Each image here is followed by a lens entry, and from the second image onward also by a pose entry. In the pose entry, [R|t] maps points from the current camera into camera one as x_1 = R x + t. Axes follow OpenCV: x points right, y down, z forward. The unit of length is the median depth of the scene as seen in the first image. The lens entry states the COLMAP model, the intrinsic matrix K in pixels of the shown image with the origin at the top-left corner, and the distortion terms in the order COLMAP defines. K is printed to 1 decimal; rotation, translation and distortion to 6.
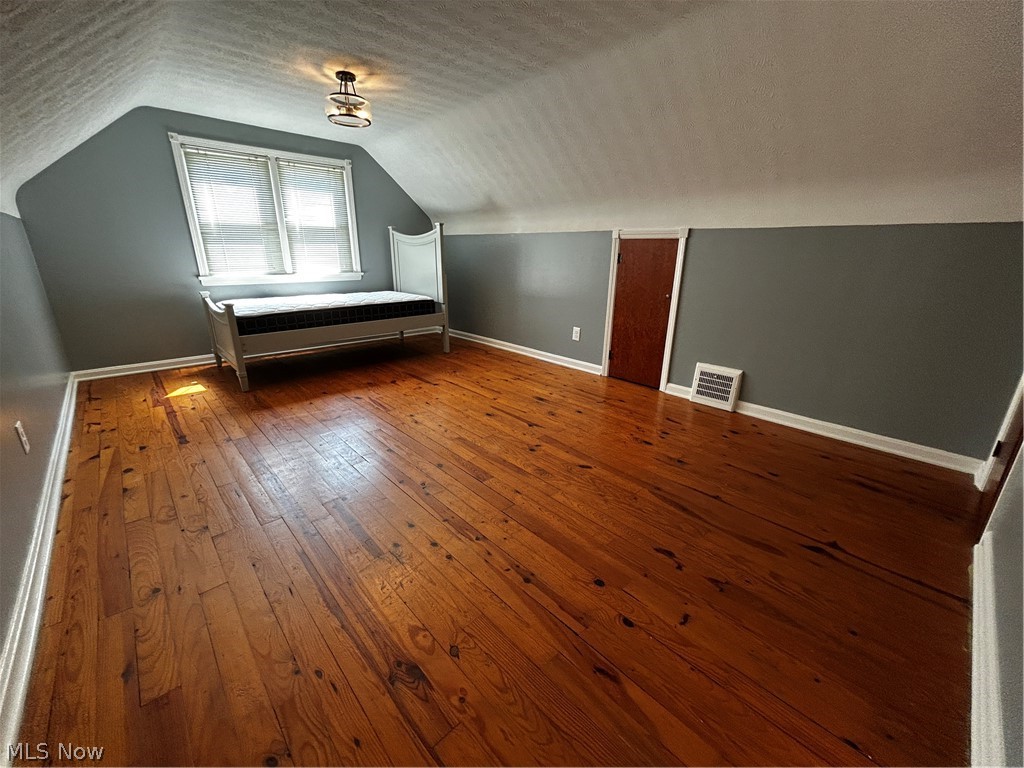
lens RADIAL K [[413.4, 0, 512.7], [0, 413.4, 384.6], [0, 0, 1]] dist [-0.003618, 0.000829]
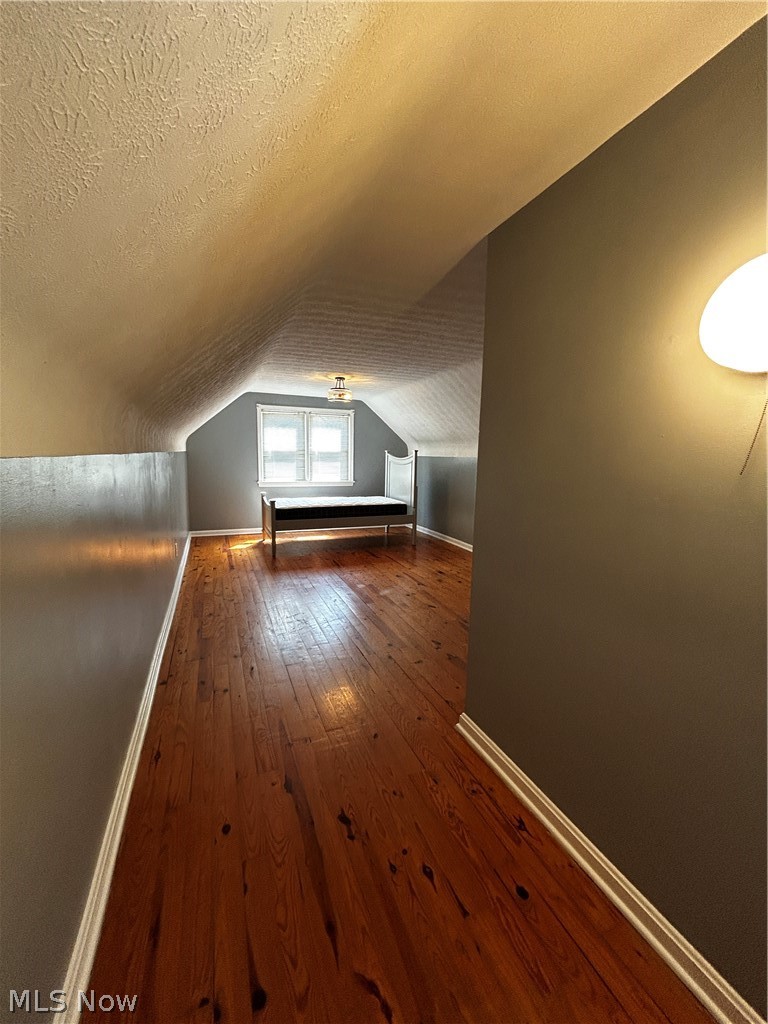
lens RADIAL K [[413.4, 0, 384.6], [0, 413.4, 510.9], [0, 0, 1]] dist [-0.003618, 0.000829]
pose [[0.934987, 0.048828, -0.351306, 0.406752], [-0.113130, 0.979799, -0.164908, 0.090667], [0.336157, 0.193930, 0.921623, -0.450350]]
